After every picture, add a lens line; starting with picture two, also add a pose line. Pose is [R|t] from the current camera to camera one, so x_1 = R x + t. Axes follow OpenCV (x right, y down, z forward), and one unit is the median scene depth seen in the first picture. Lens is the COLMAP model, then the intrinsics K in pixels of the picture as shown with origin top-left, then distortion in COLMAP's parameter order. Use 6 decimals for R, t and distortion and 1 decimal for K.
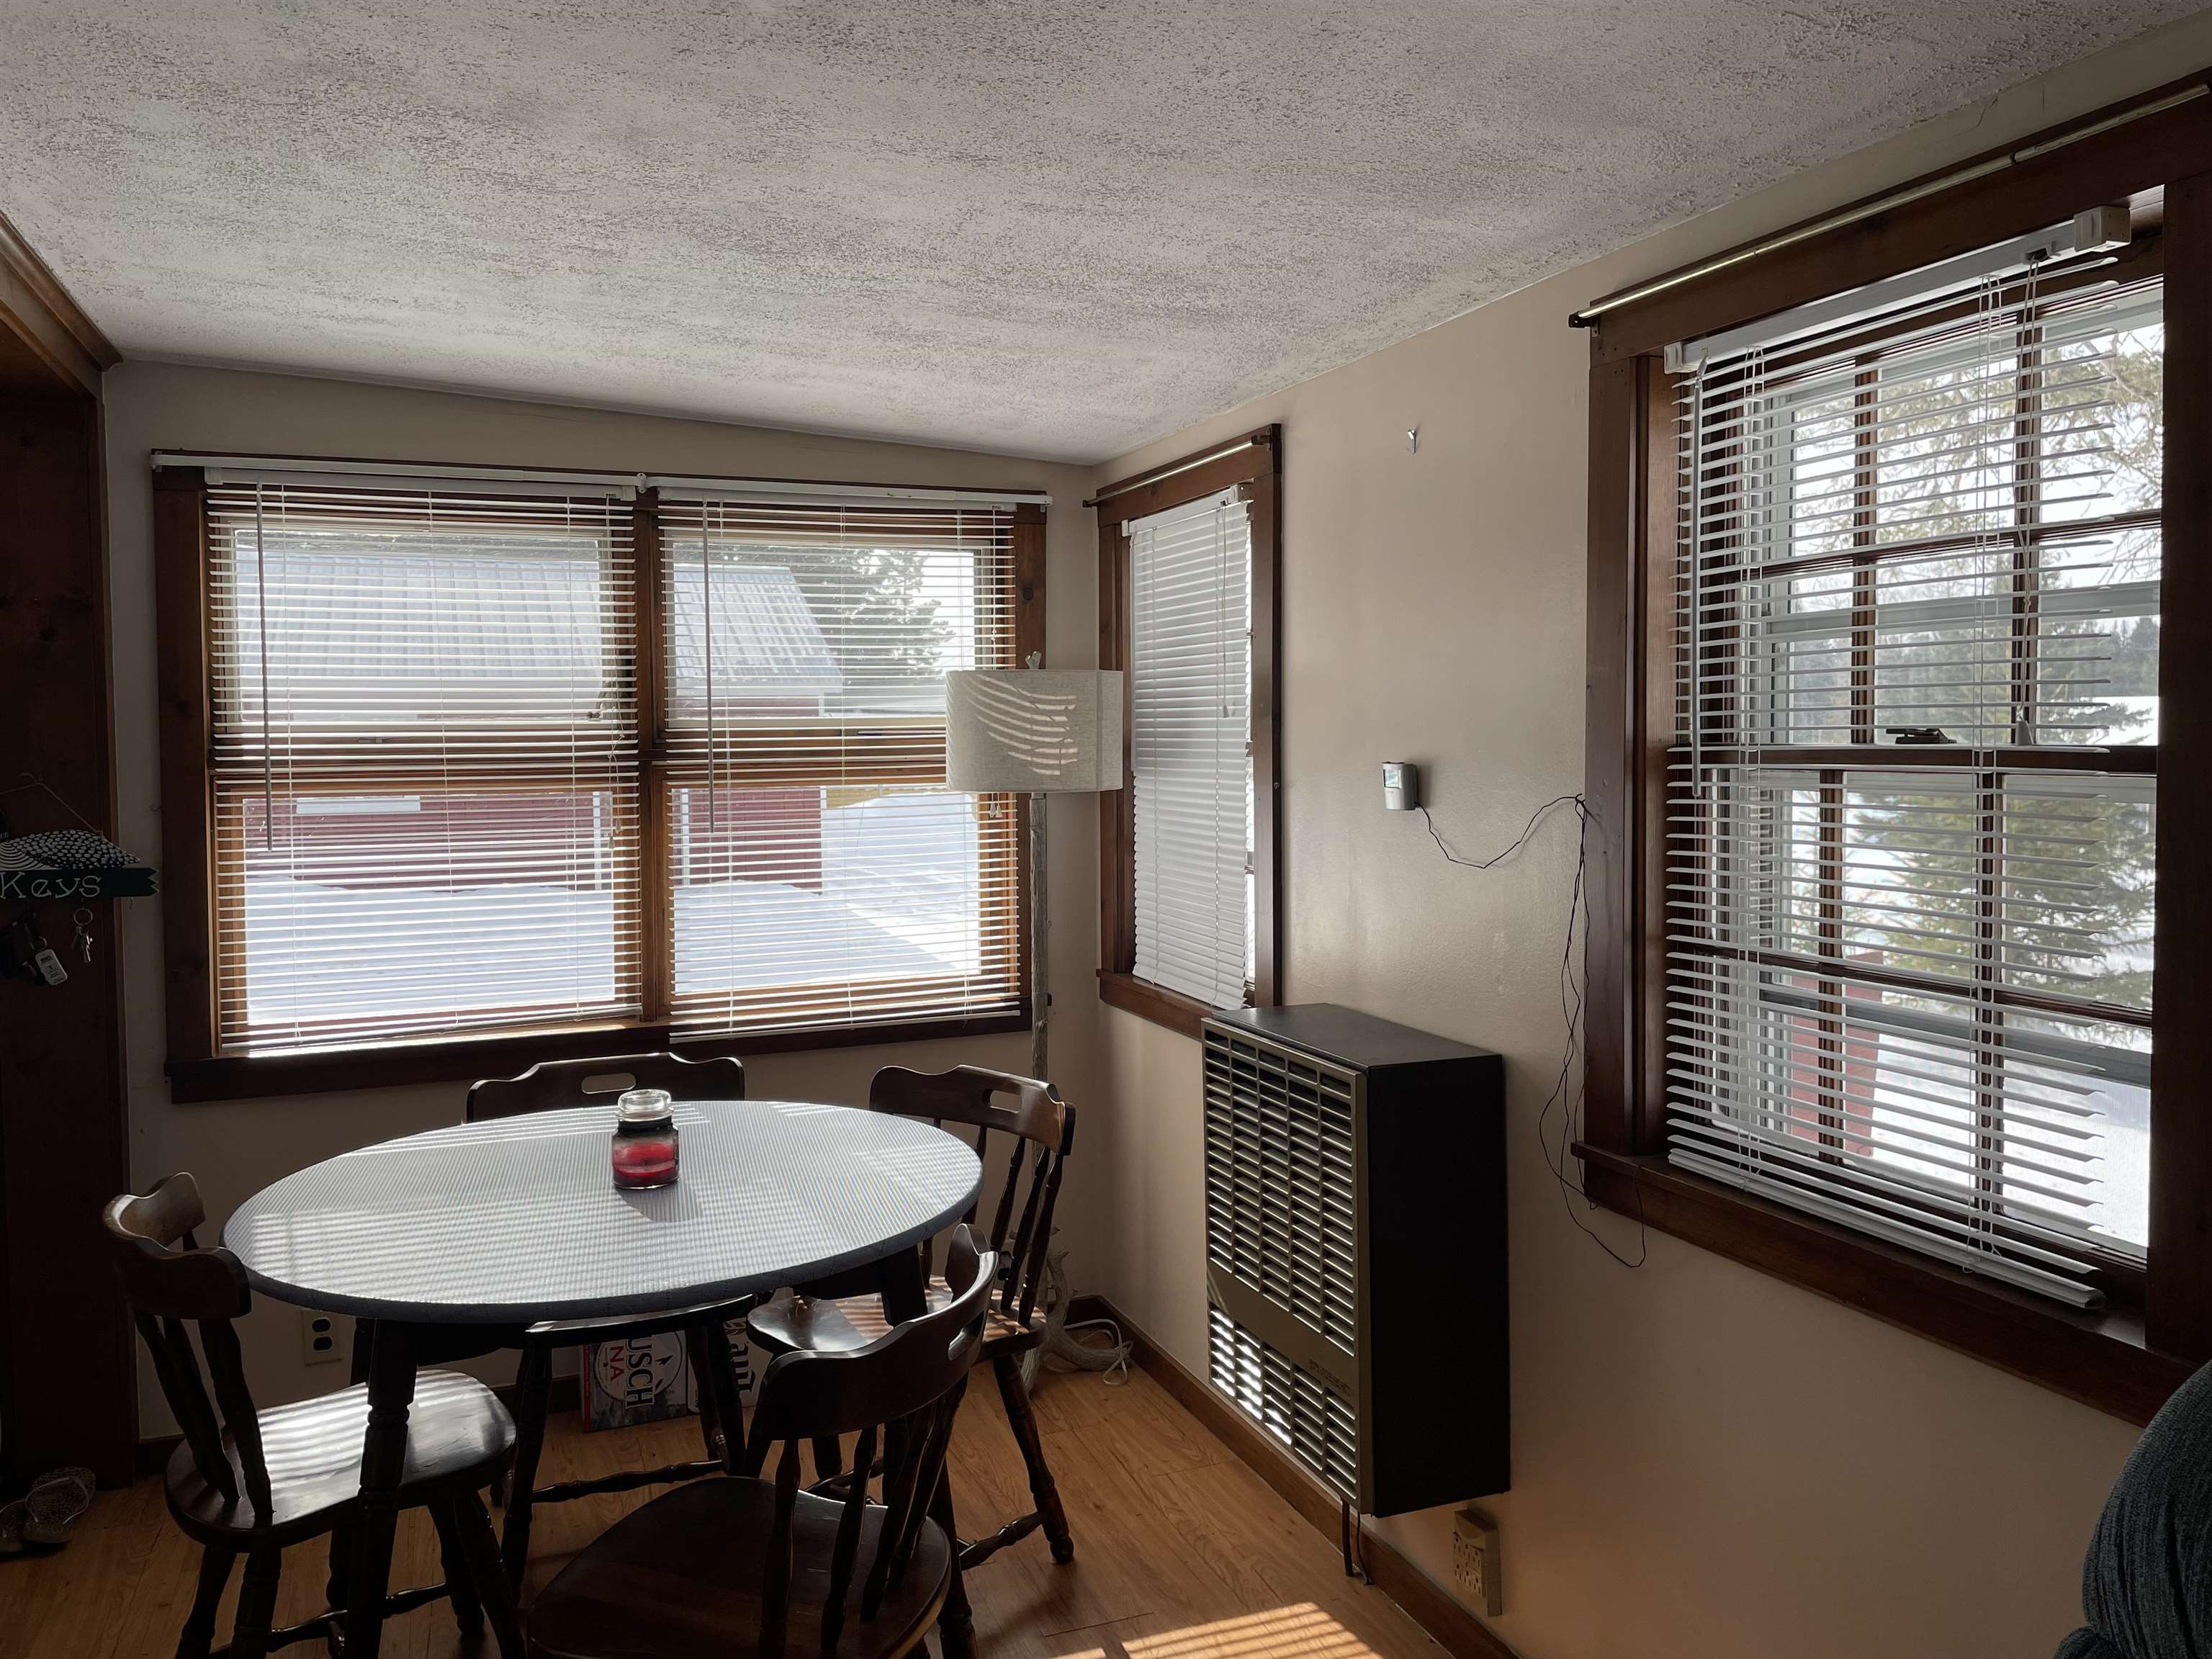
lens RADIAL K [[1654.8, 0, 1103.2], [0, 1654.8, 792.6], [0, 0, 1]] dist [0.104064, -0.138277]
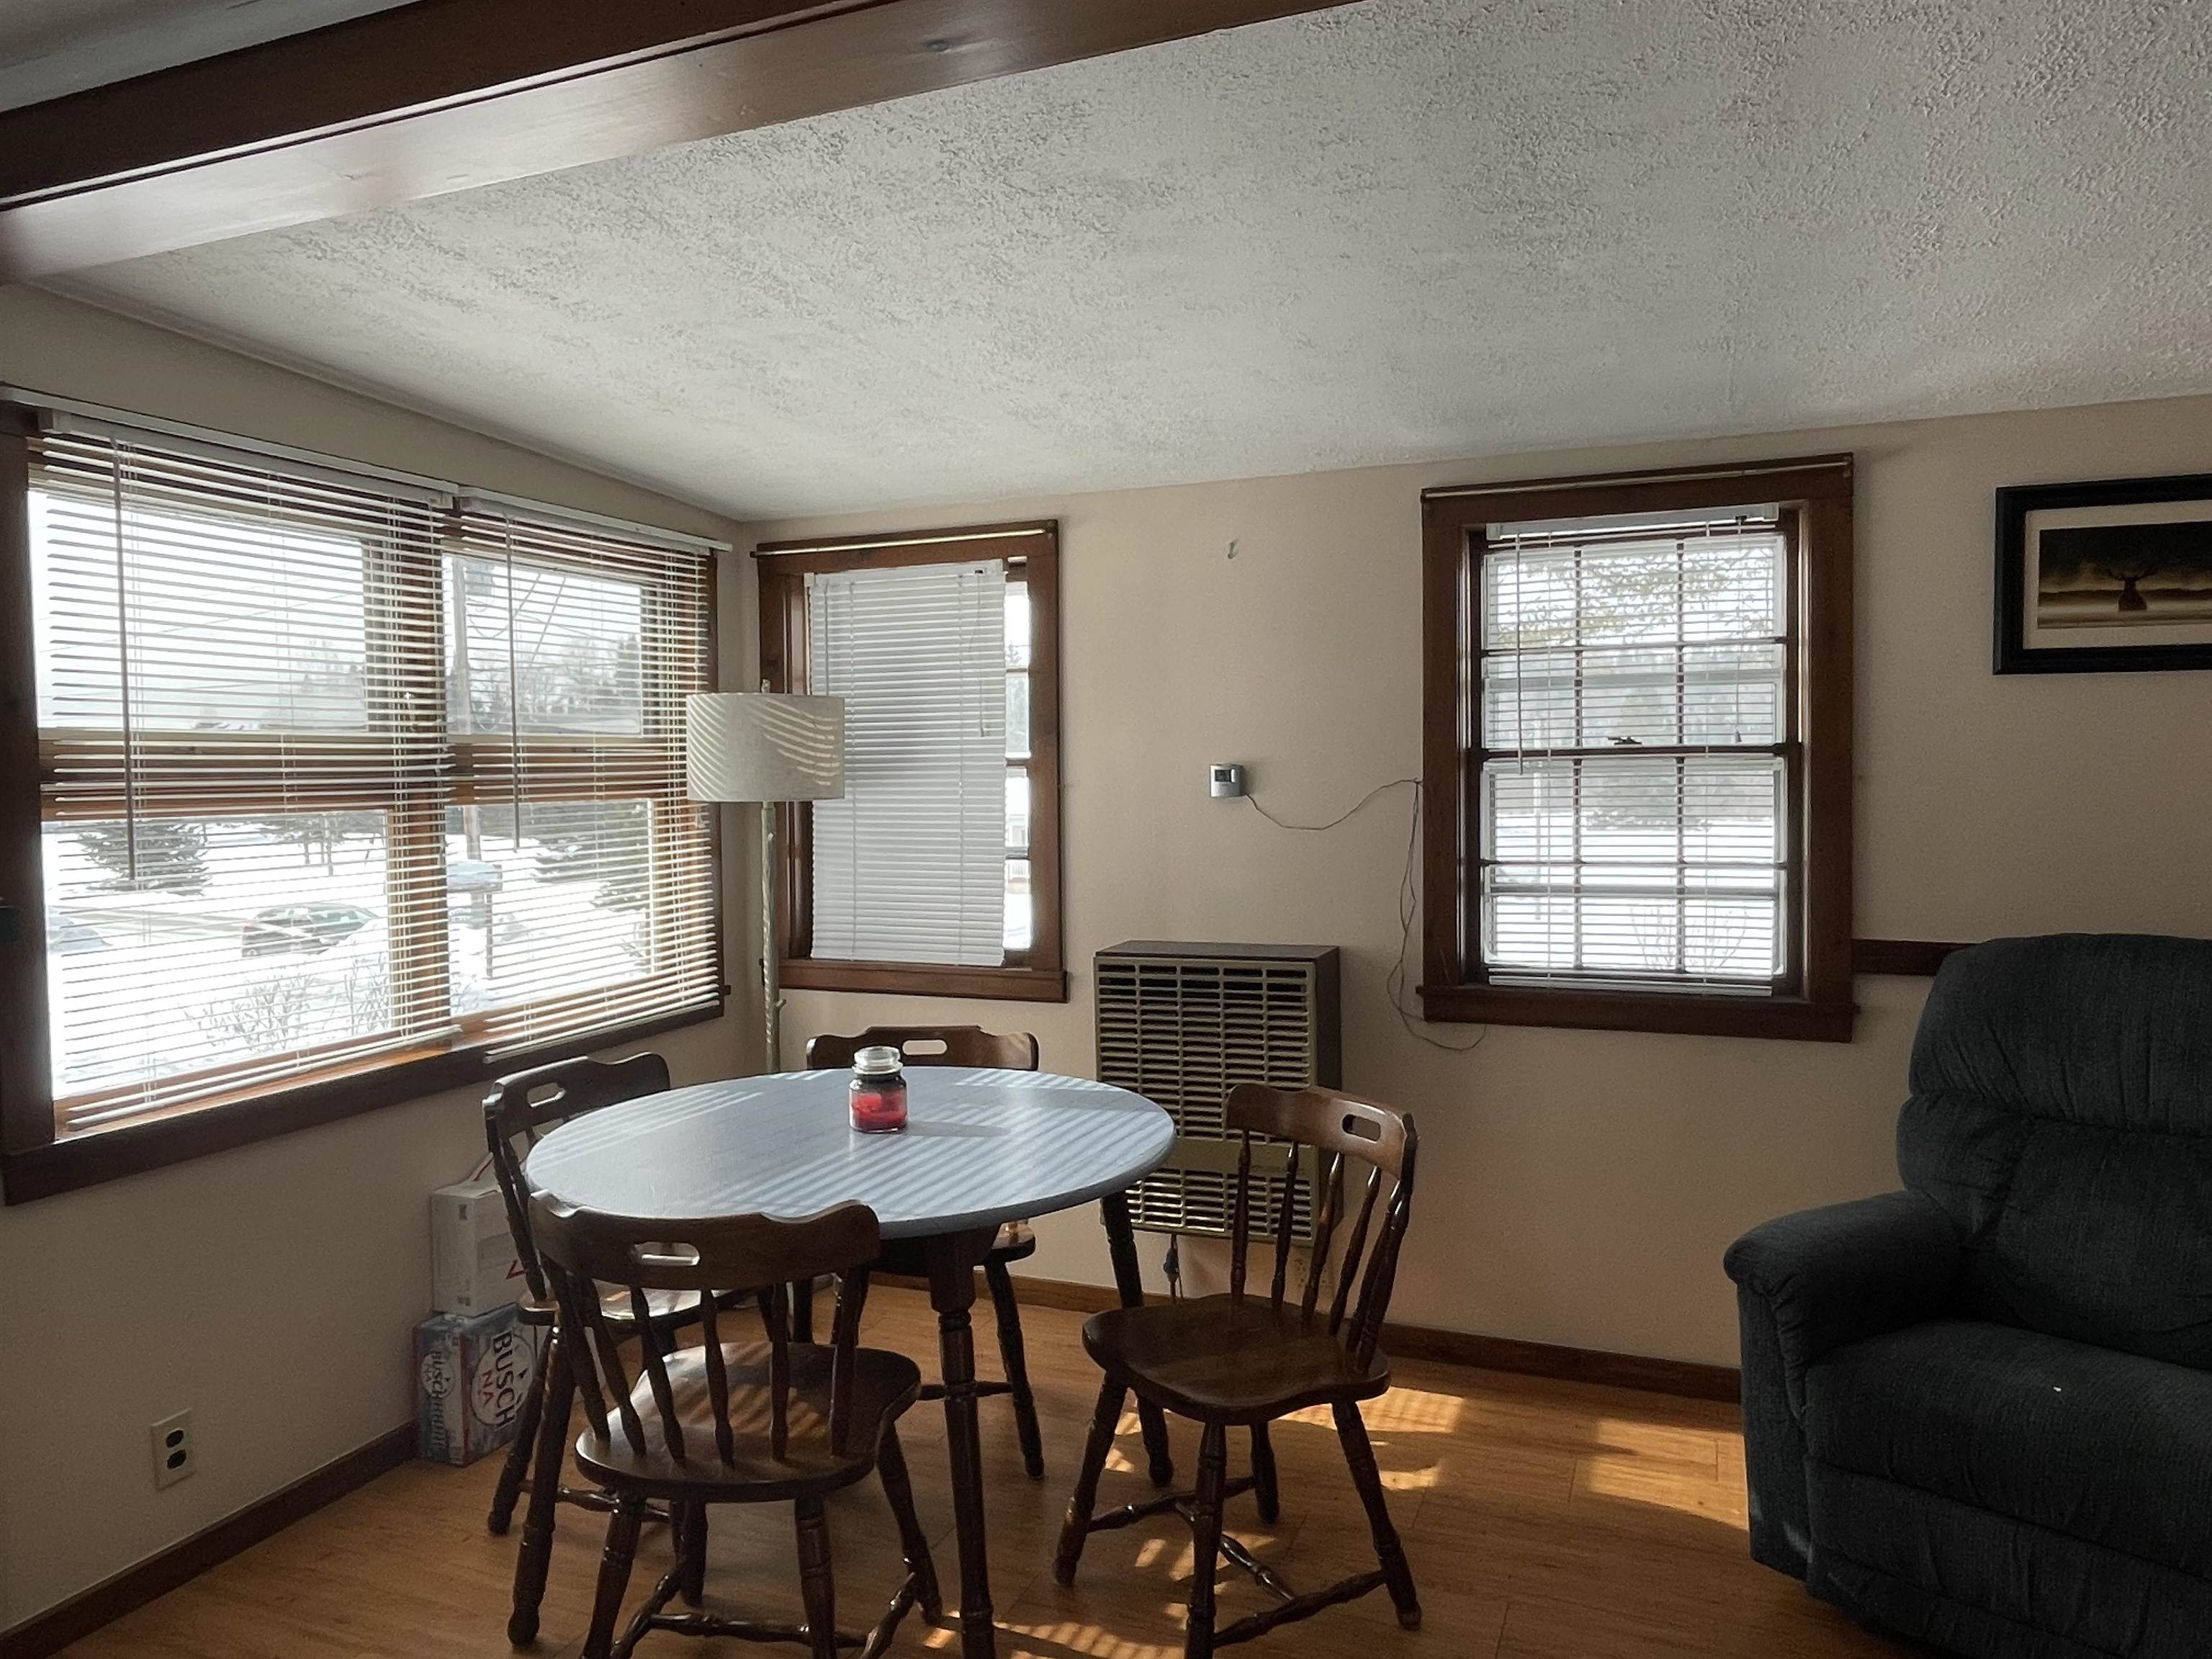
lens RADIAL K [[1473.5, 0, 1101.5], [0, 1473.5, 829.0], [0, 0, 1]] dist [0.001711, -0.001926]
pose [[0.685076, -0.028885, 0.727899, -0.675189], [0.035356, 0.999354, 0.006381, 0.020659], [-0.727613, 0.021364, 0.685655, 0.144046]]
